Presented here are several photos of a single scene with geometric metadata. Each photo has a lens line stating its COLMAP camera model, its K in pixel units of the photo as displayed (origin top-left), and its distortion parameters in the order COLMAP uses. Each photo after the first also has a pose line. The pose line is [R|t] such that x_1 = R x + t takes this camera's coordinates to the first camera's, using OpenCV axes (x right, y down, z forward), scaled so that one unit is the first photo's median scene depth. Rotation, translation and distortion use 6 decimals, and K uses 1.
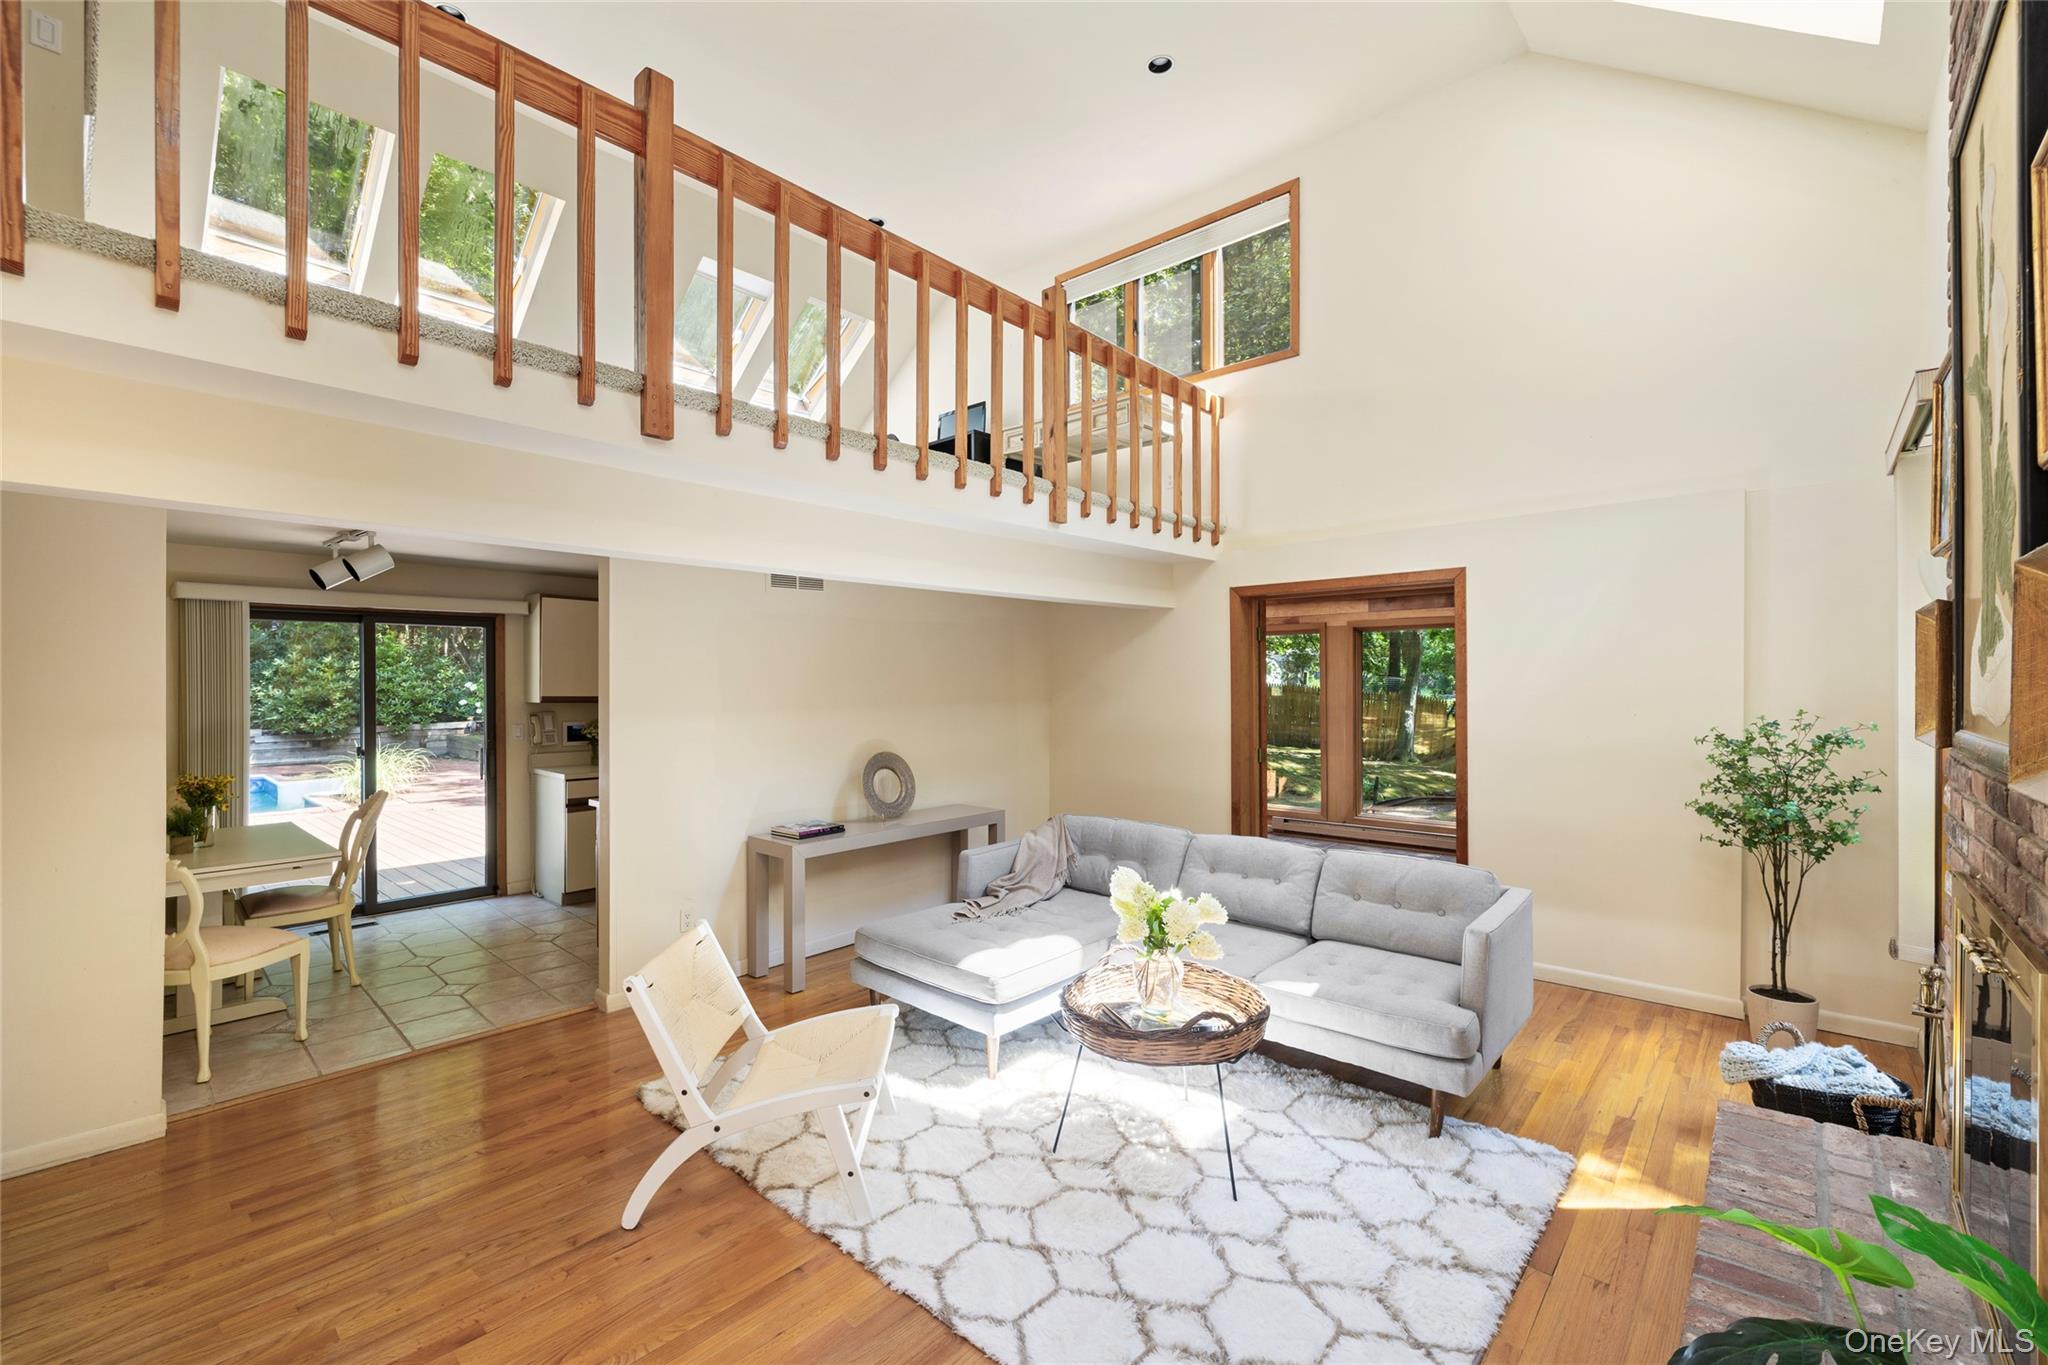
lens RADIAL K [[867.2, 0, 1023.2], [0, 867.2, 684.5], [0, 0, 1]] dist [0.004160, 0.000244]
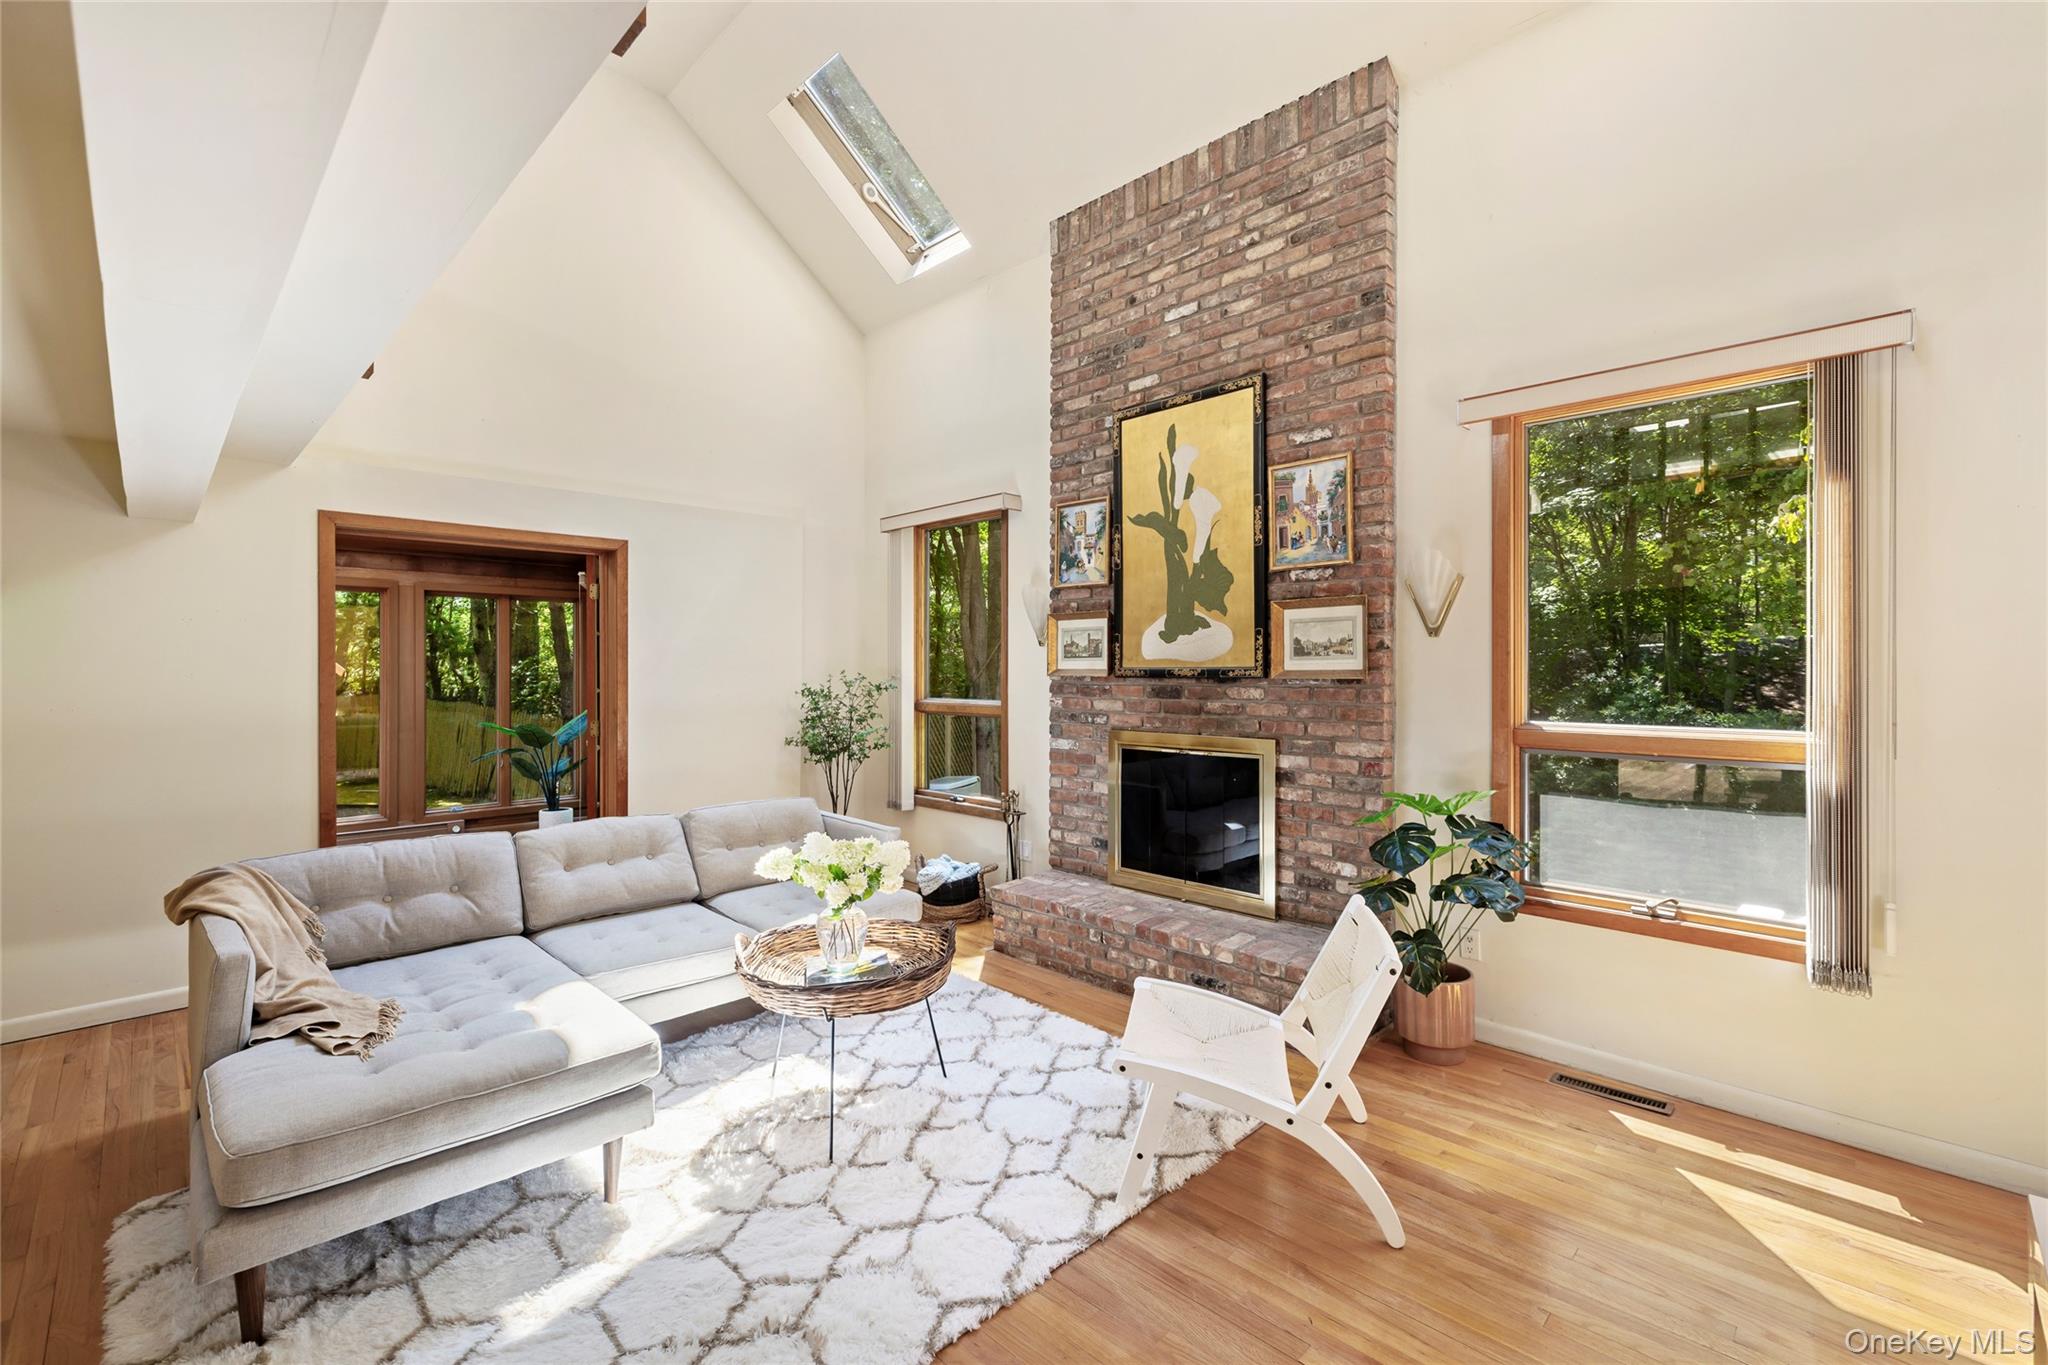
lens RADIAL K [[867.2, 0, 1008.6], [0, 867.2, 671.1], [0, 0, 1]] dist [0.004160, 0.000244]
pose [[0.063713, -0.003885, 0.997961, -0.481805], [-0.008660, 0.999953, 0.004445, 0.017765], [-0.997931, -0.008926, 0.063676, 0.440987]]
